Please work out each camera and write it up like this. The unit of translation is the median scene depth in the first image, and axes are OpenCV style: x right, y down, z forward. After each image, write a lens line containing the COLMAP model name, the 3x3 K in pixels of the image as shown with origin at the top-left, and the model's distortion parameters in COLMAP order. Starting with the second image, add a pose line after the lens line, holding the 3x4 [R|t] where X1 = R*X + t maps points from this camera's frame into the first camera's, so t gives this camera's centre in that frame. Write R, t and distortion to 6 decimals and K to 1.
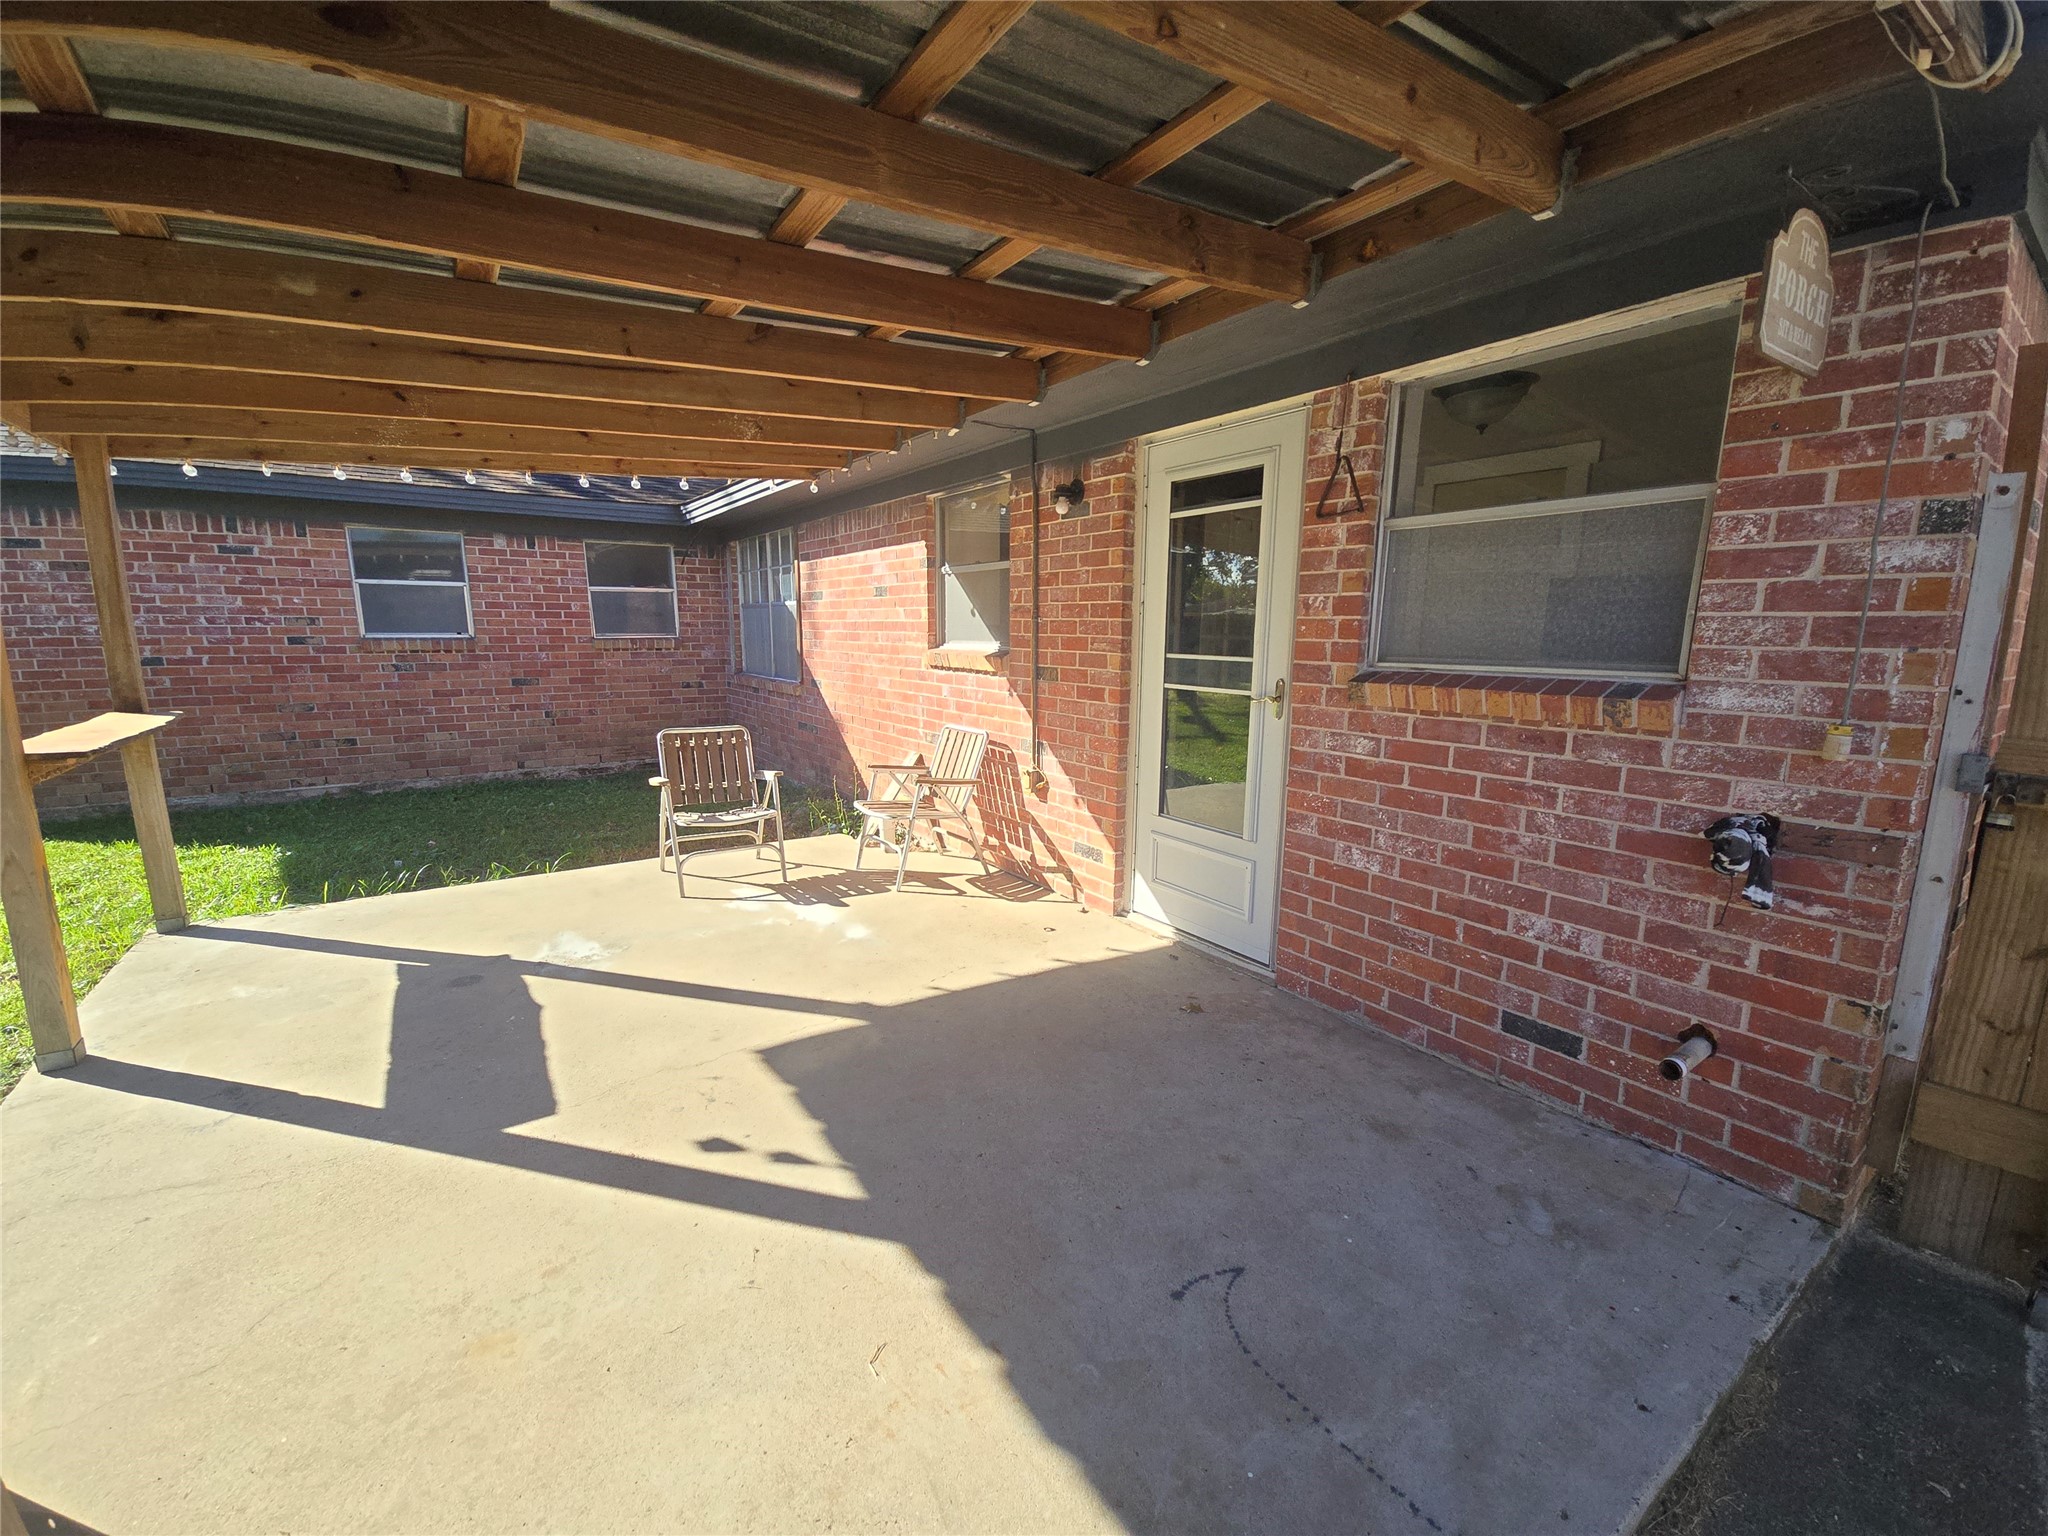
lens RADIAL K [[837.0, 0, 1025.2], [0, 837.0, 772.1], [0, 0, 1]] dist [0.001429, -0.000212]
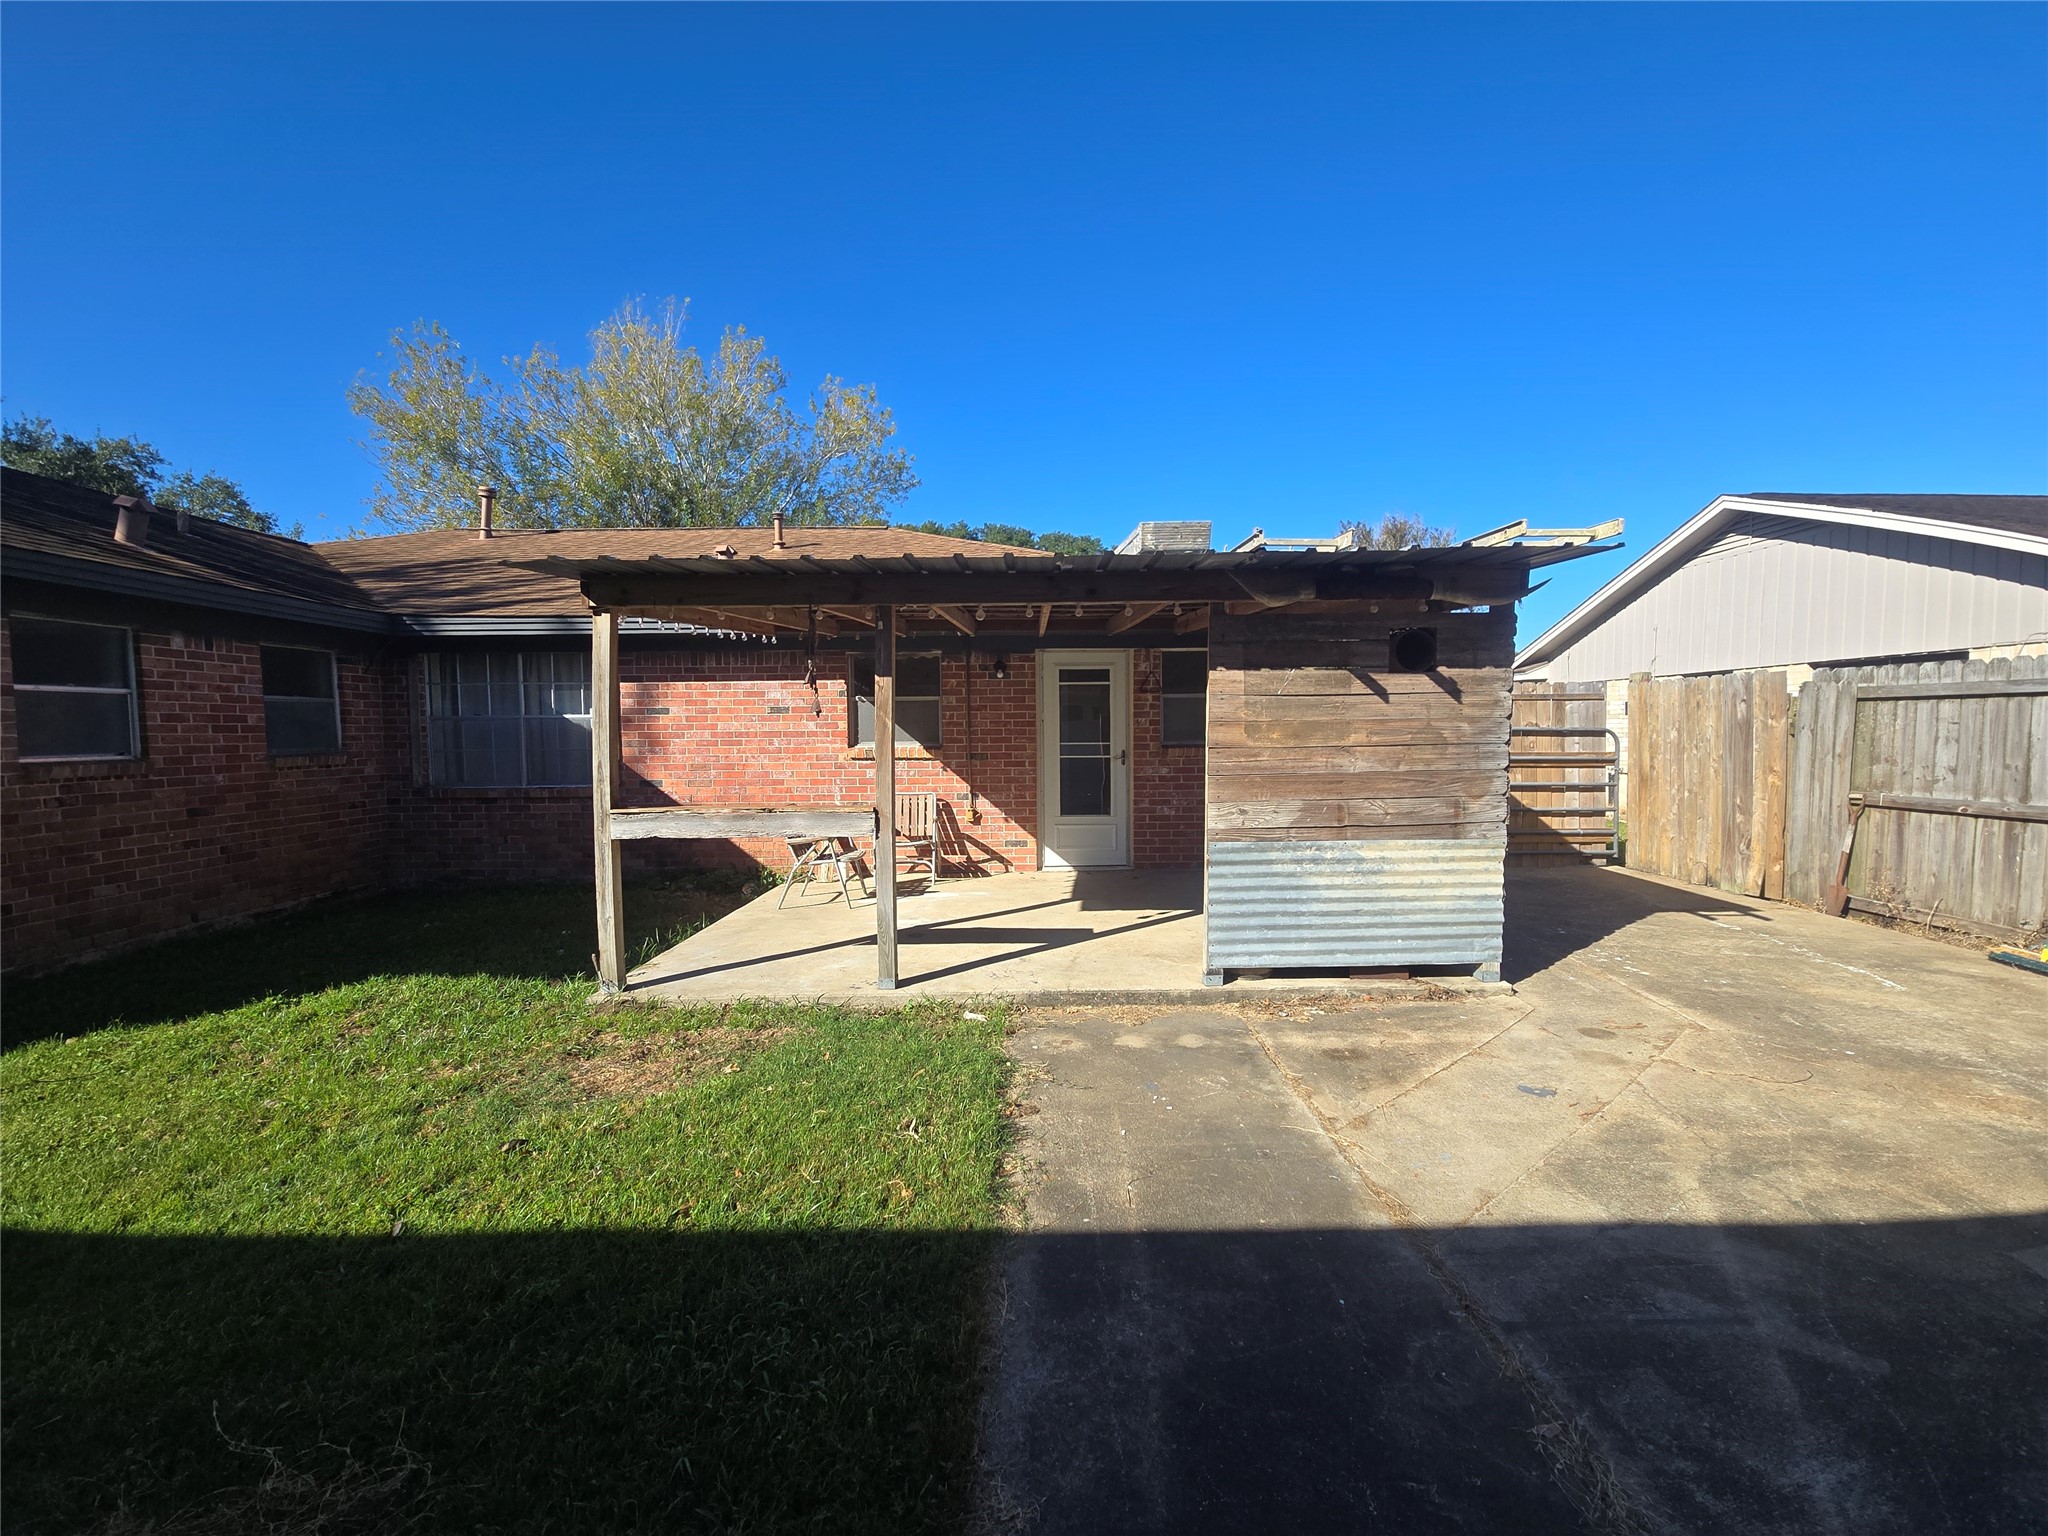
lens RADIAL K [[837.0, 0, 1030.8], [0, 837.0, 769.5], [0, 0, 1]] dist [0.001429, -0.000212]
pose [[0.581877, -0.050403, 0.811713, -0.856903], [0.151969, 0.987237, -0.047637, 0.012429], [-0.798952, 0.151074, 0.582110, -0.119106]]
